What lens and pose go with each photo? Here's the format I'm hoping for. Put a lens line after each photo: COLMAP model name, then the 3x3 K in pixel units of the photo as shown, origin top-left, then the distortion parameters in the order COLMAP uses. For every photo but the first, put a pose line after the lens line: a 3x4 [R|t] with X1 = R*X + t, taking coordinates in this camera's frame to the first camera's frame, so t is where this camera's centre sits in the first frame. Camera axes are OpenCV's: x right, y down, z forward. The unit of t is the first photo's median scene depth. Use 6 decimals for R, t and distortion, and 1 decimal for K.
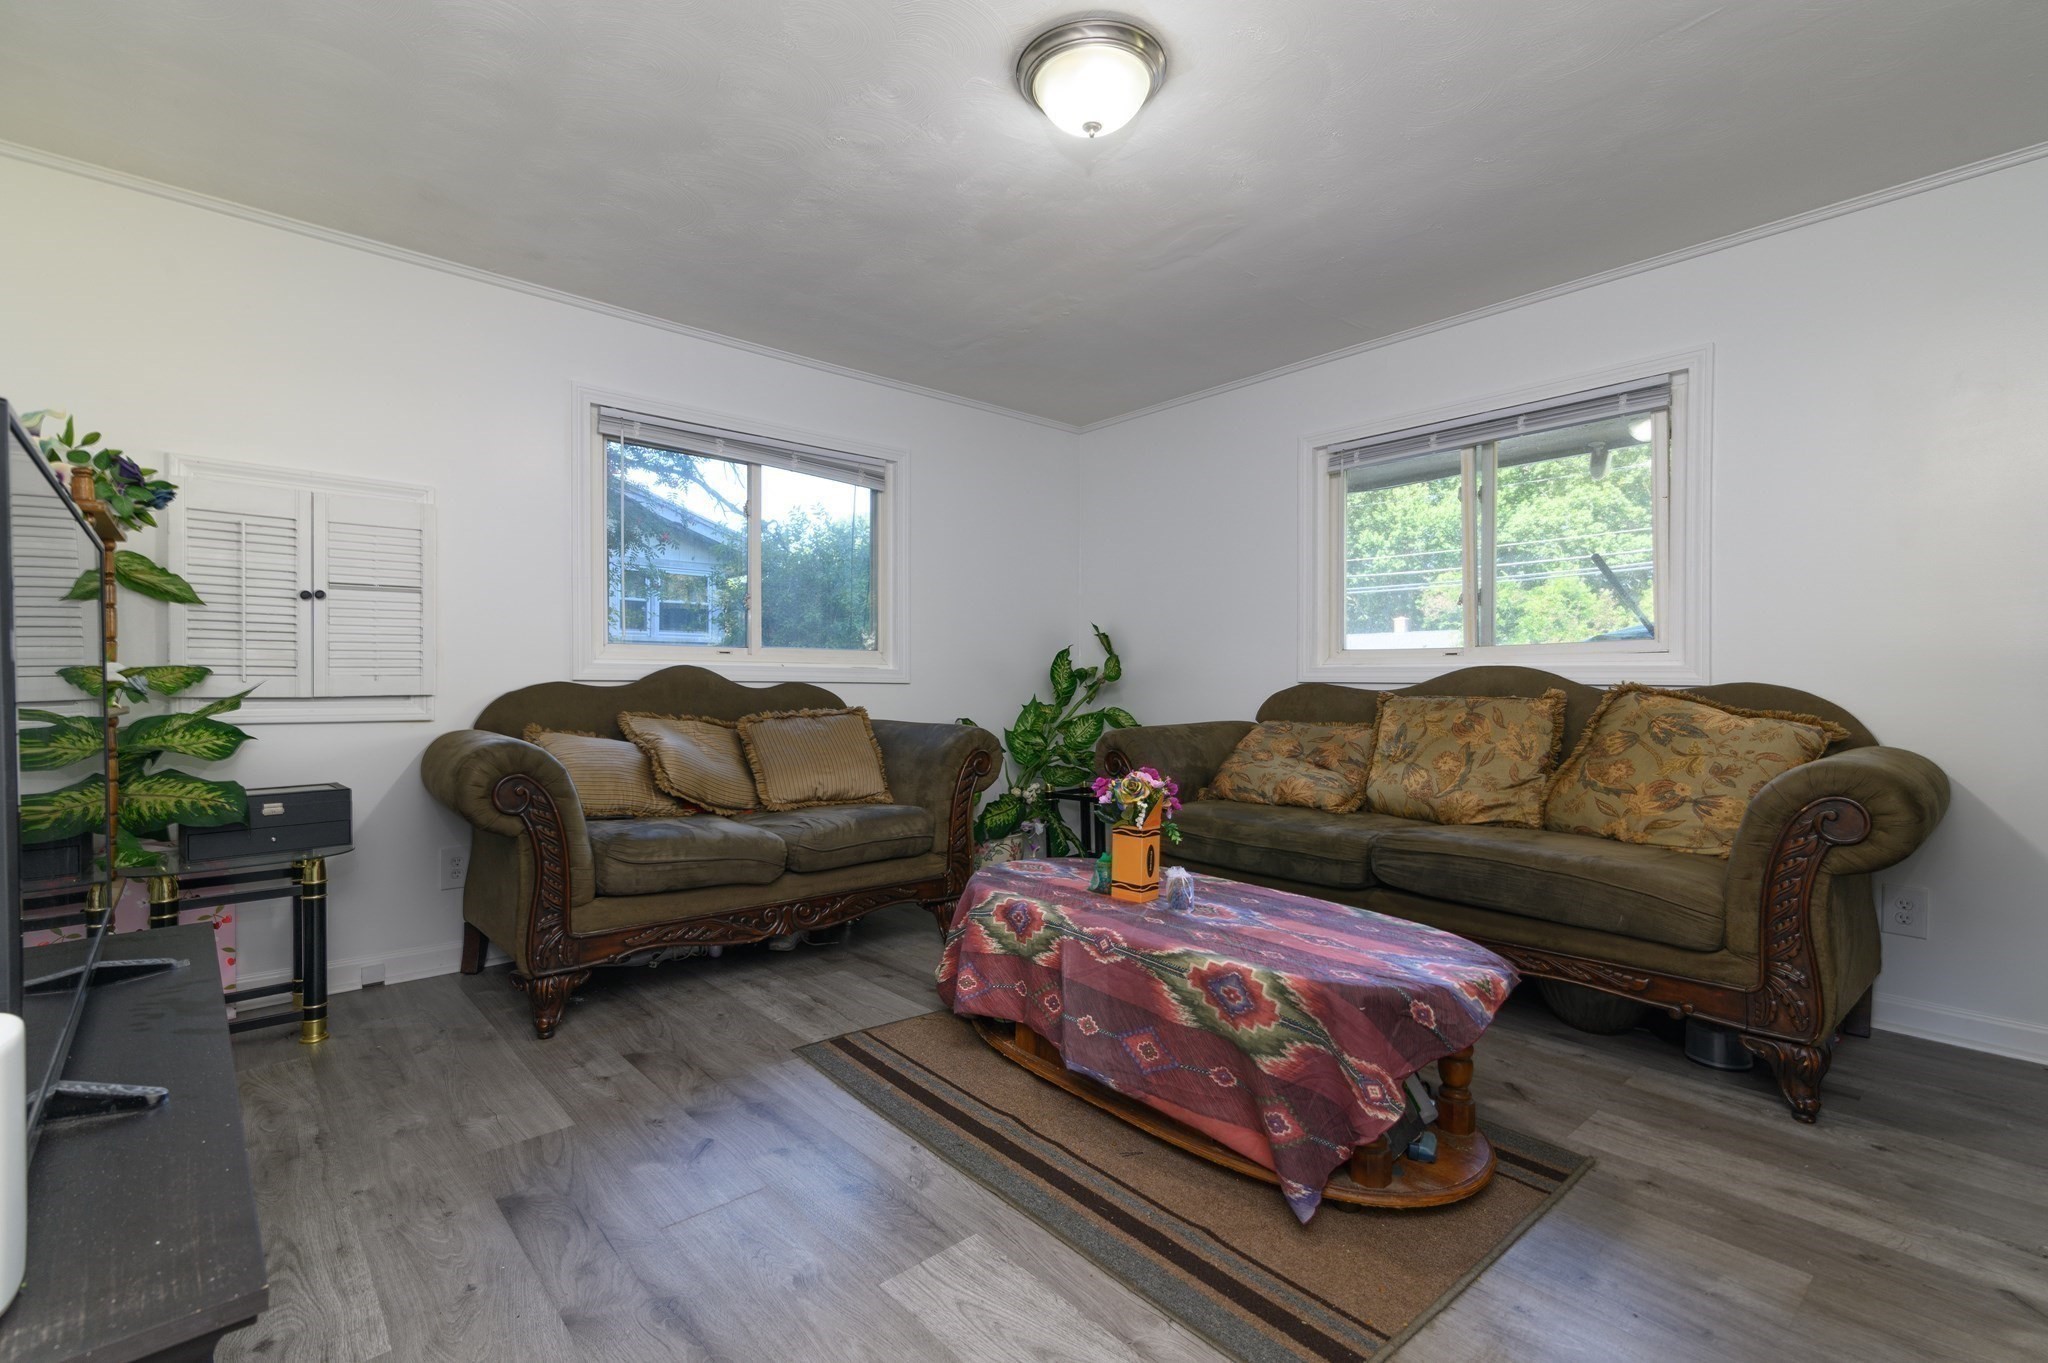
lens RADIAL K [[919.7, 0, 1025.5], [0, 919.7, 685.5], [0, 0, 1]] dist [0.015679, 0.000465]
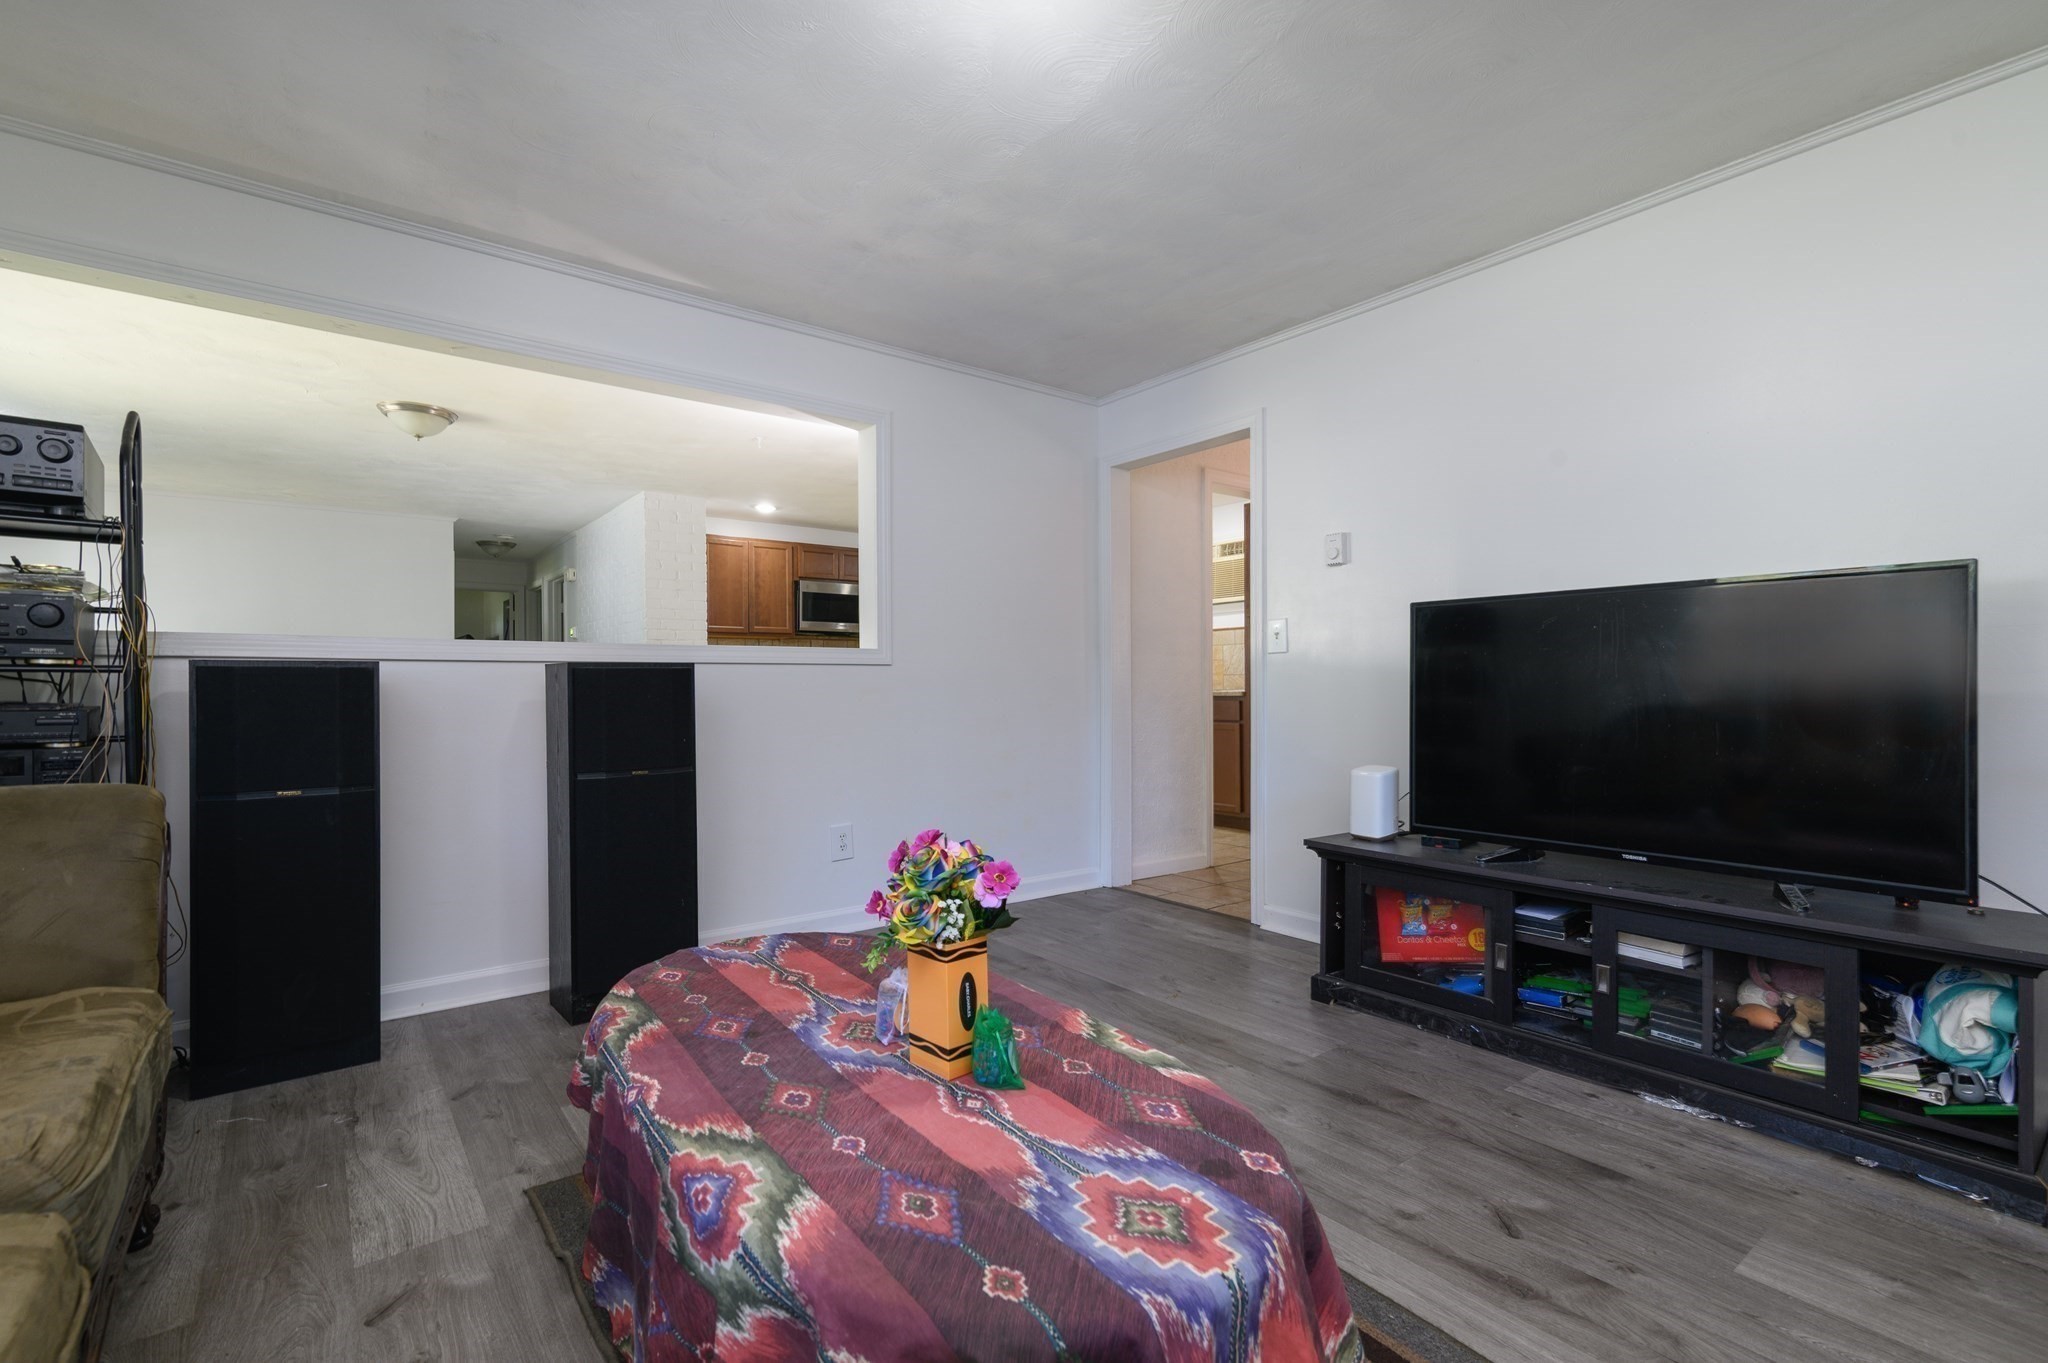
lens RADIAL K [[919.7, 0, 1023.4], [0, 919.7, 682.6], [0, 0, 1]] dist [0.015679, 0.000465]
pose [[-0.997389, -0.000036, 0.072211, 0.036026], [0.000397, 0.999982, 0.005978, -0.010996], [-0.072210, 0.005991, -0.997371, 1.805244]]
